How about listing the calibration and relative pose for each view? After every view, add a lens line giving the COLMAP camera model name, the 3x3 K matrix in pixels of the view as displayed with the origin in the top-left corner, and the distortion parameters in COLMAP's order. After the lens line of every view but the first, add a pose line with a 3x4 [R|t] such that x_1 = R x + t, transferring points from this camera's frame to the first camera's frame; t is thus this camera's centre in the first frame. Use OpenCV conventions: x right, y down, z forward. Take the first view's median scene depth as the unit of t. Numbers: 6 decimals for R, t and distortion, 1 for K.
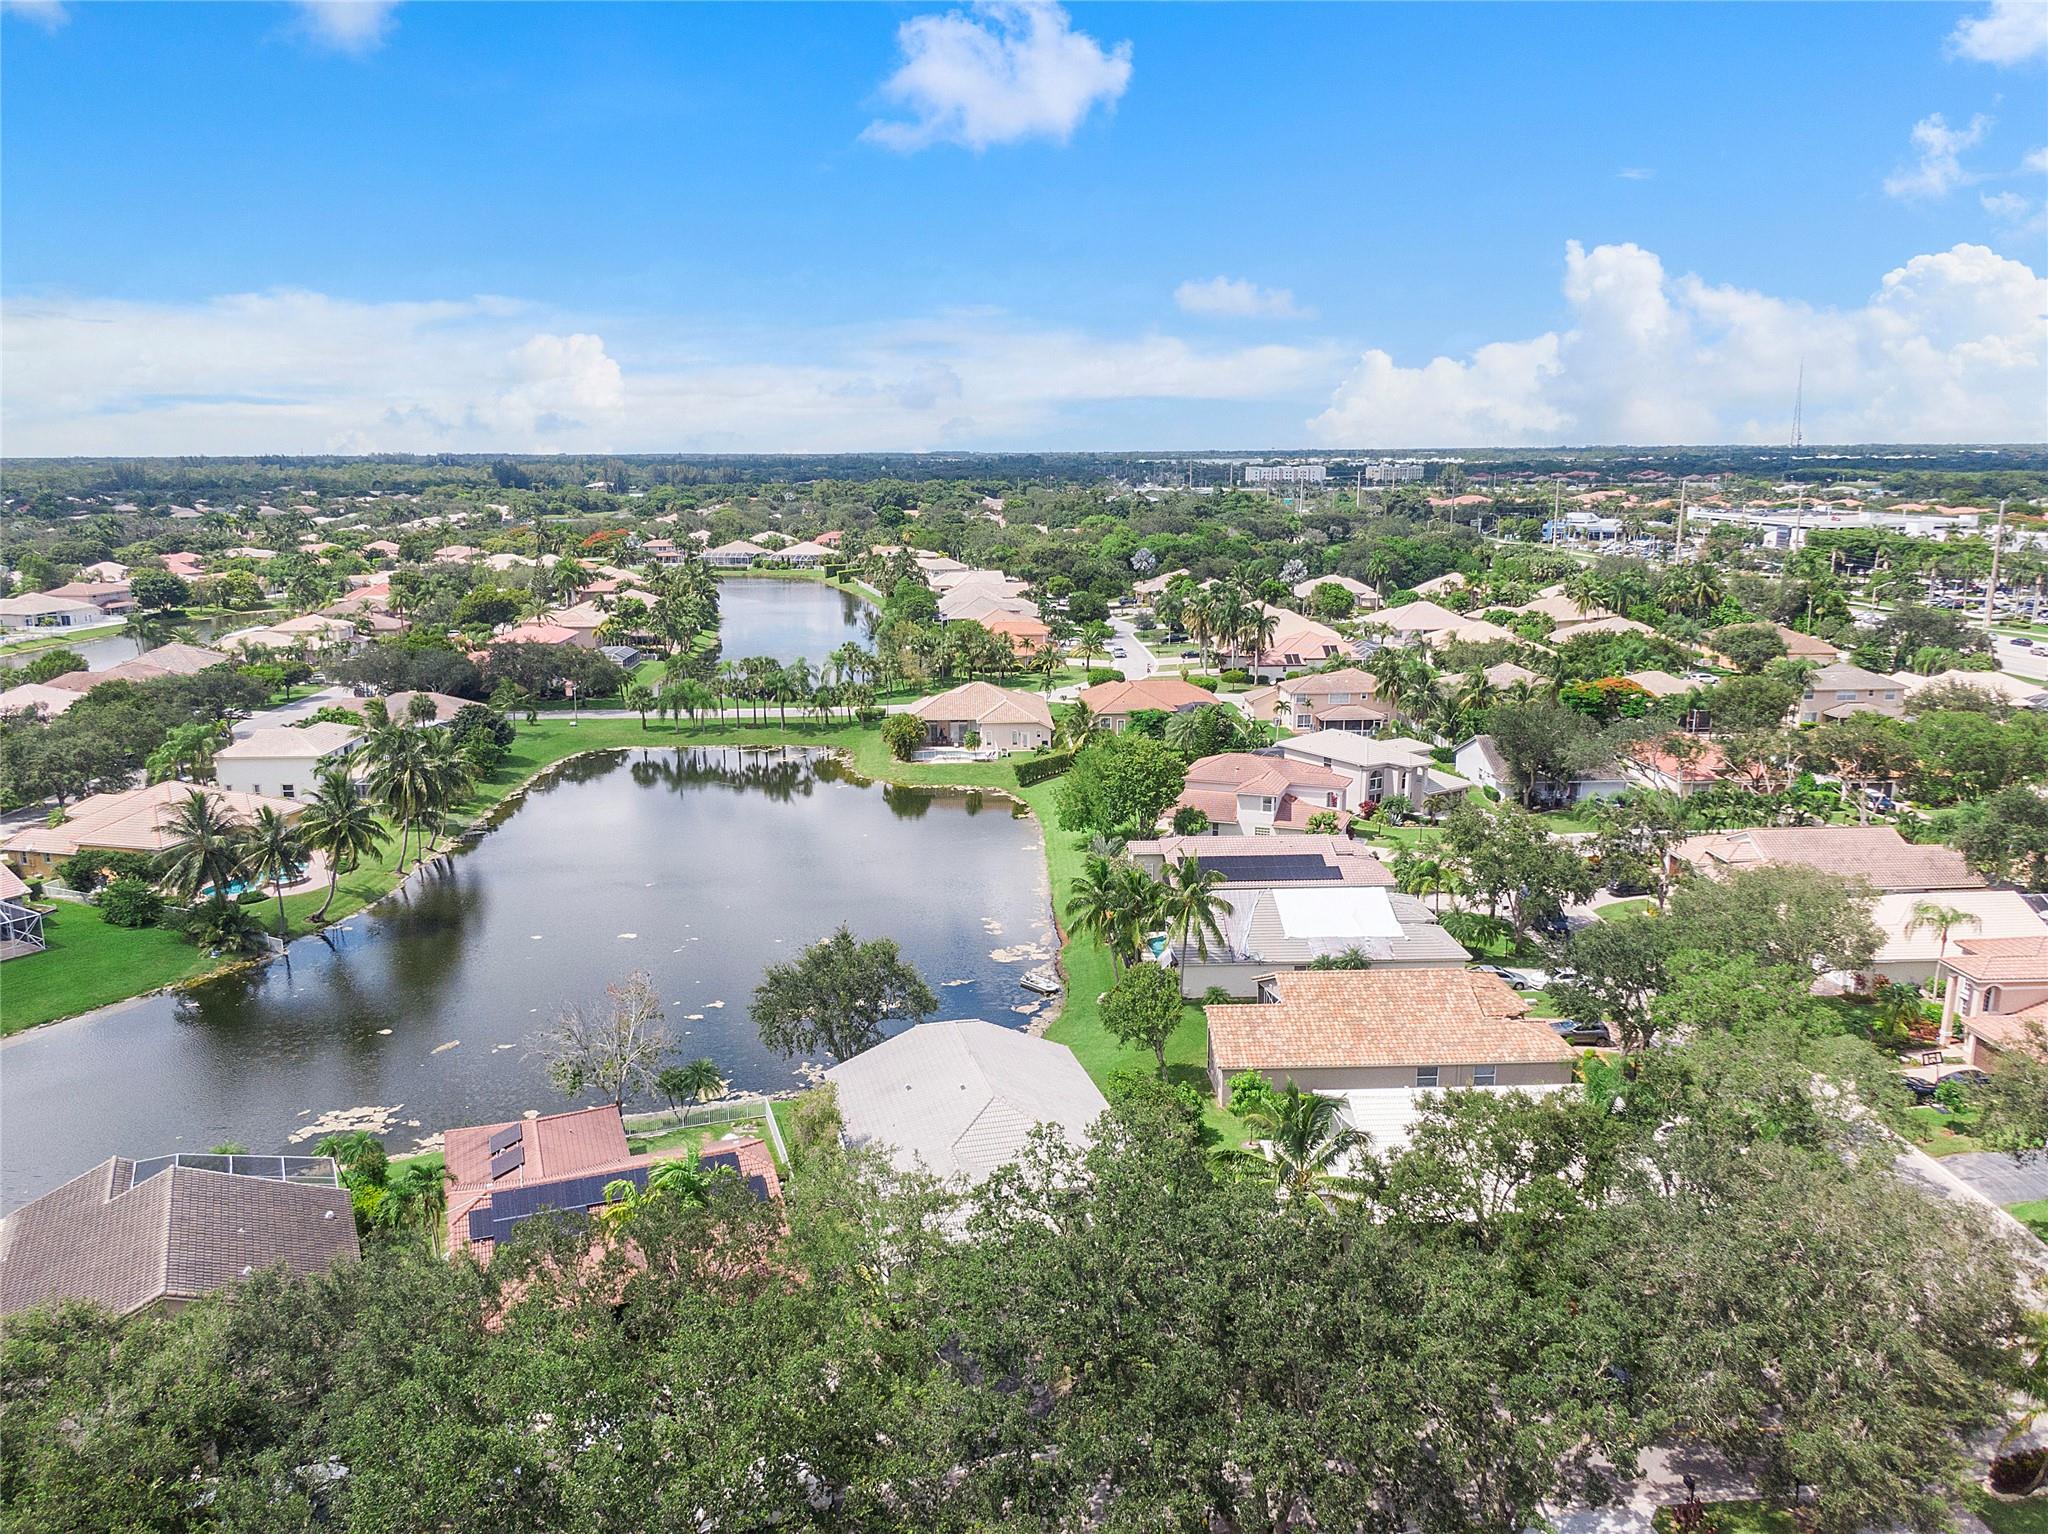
lens RADIAL K [[1453.5, 0, 1024.0], [0, 1453.5, 767.0], [0, 0, 1]] dist [0.041436, -0.076625]
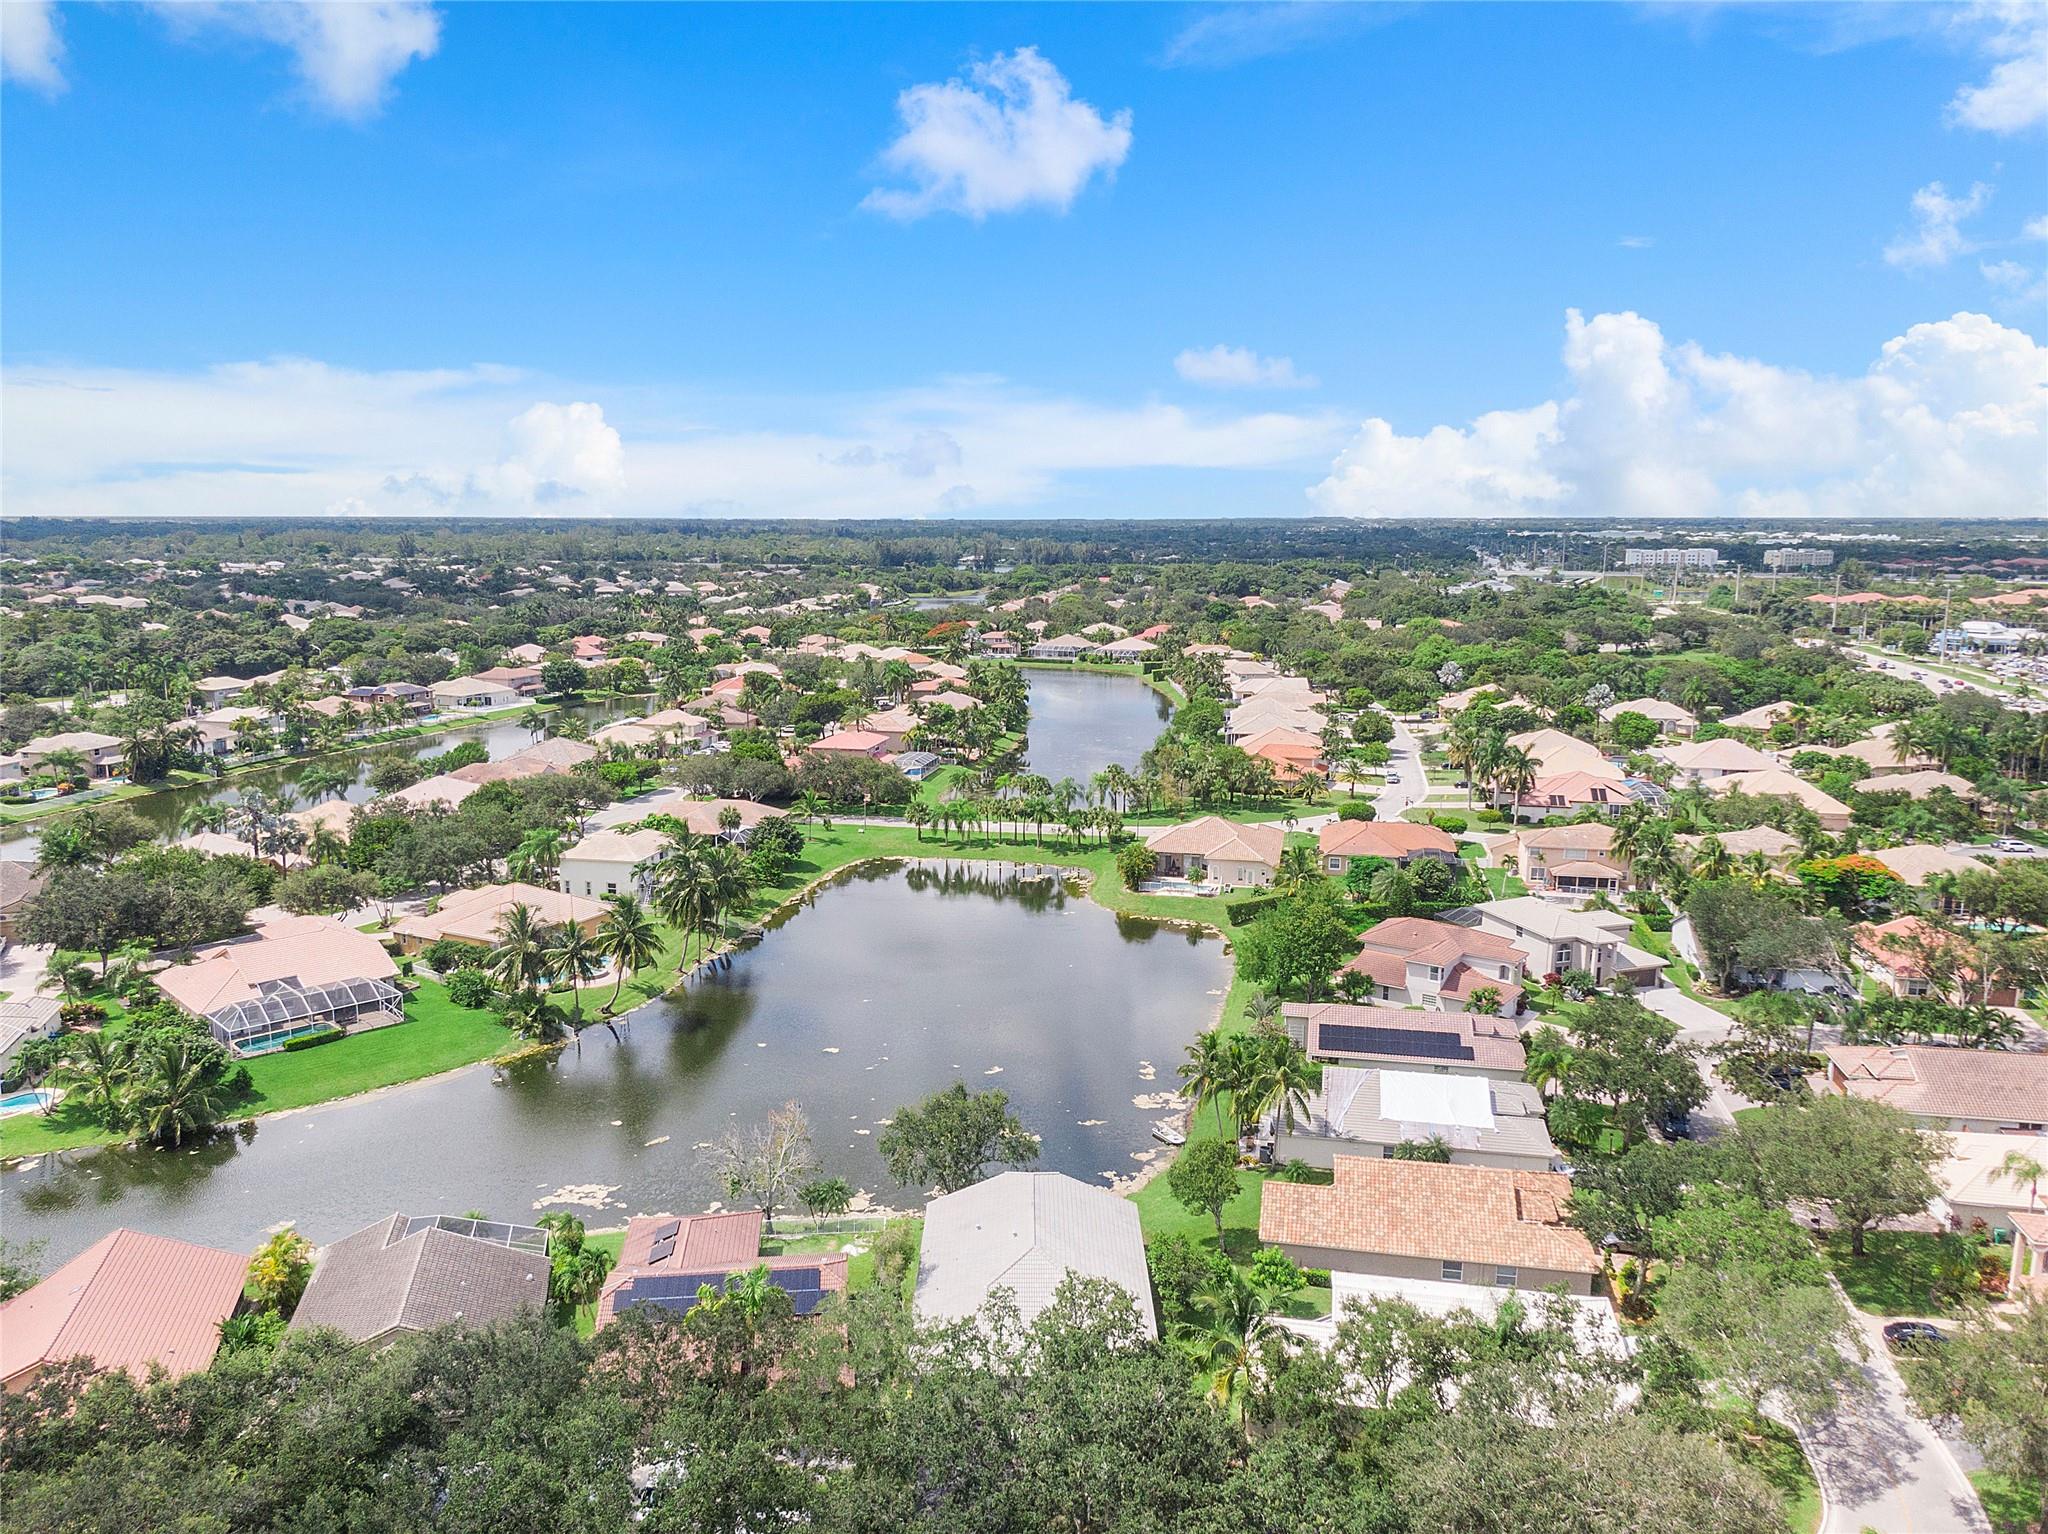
lens RADIAL K [[1453.5, 0, 1024.0], [0, 1453.5, 767.0], [0, 0, 1]] dist [0.041436, -0.076625]
pose [[0.969709, 0.048745, -0.239351, 0.078573], [-0.059953, 0.997409, -0.039770, -0.040246], [0.236792, 0.052915, 0.970118, -0.066822]]
